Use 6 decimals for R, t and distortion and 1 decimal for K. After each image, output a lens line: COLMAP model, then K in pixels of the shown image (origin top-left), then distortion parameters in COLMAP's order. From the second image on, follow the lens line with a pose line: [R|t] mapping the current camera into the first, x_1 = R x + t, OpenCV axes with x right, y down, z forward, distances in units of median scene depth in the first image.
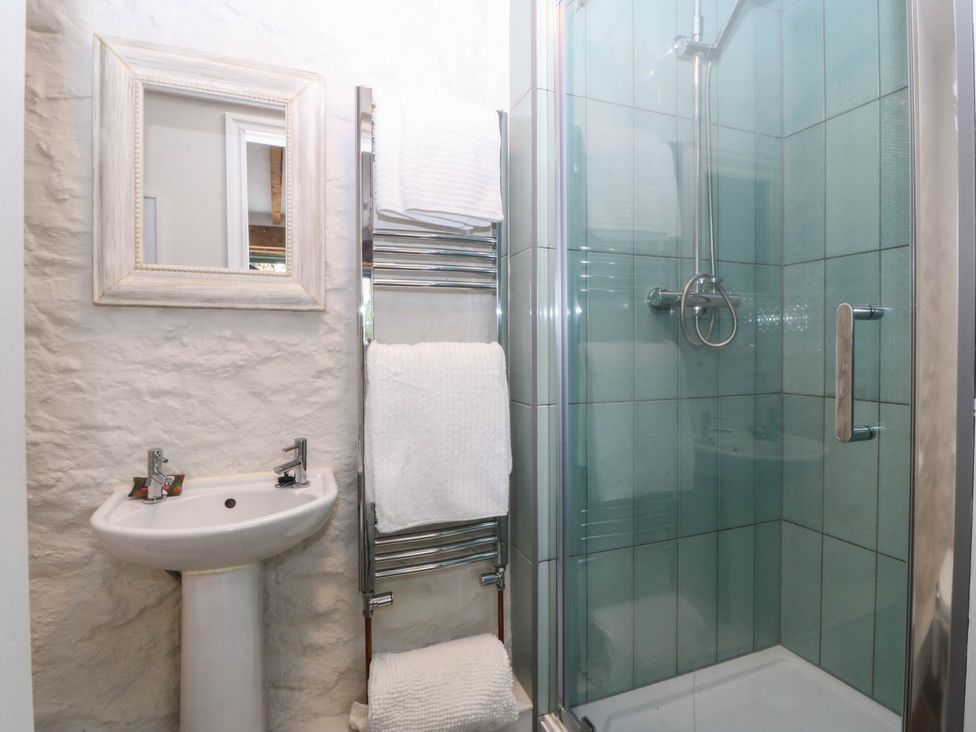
lens RADIAL K [[483.5, 0, 482.7], [0, 483.5, 353.2], [0, 0, 1]] dist [-0.000610, -0.009709]
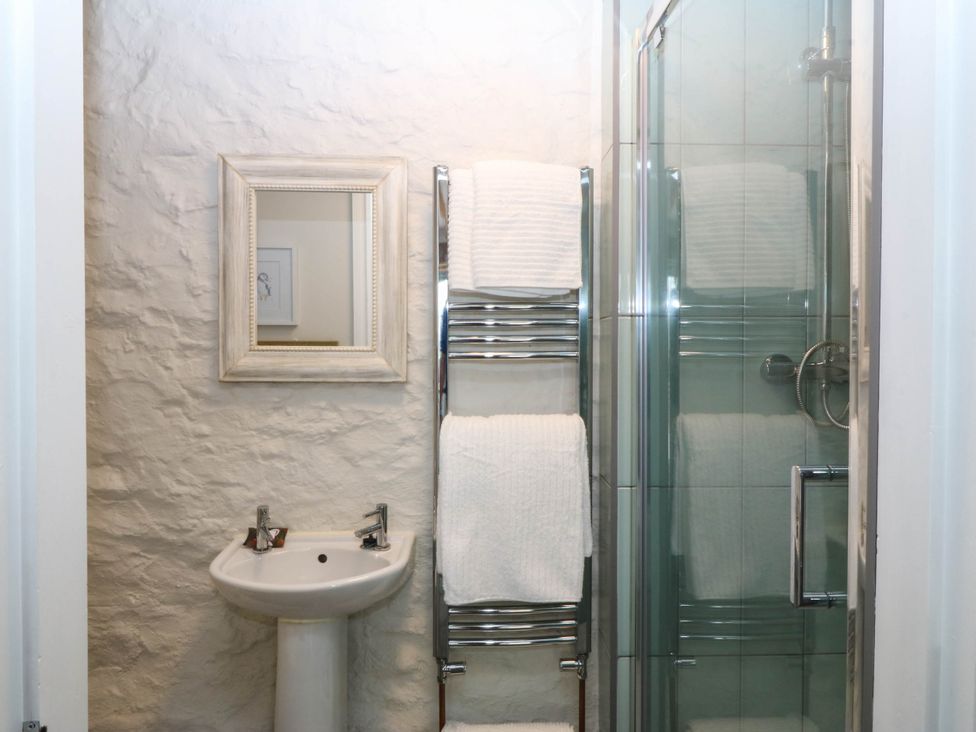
lens RADIAL K [[574.7, 0, 488.0], [0, 574.7, 366.0], [0, 0, 1]] dist [0.006464, -0.010446]
pose [[0.950441, 0.011131, -0.310706, 0.238505], [-0.010091, 0.999937, 0.004954, -0.138288], [0.310741, -0.001573, 0.950493, -0.131471]]
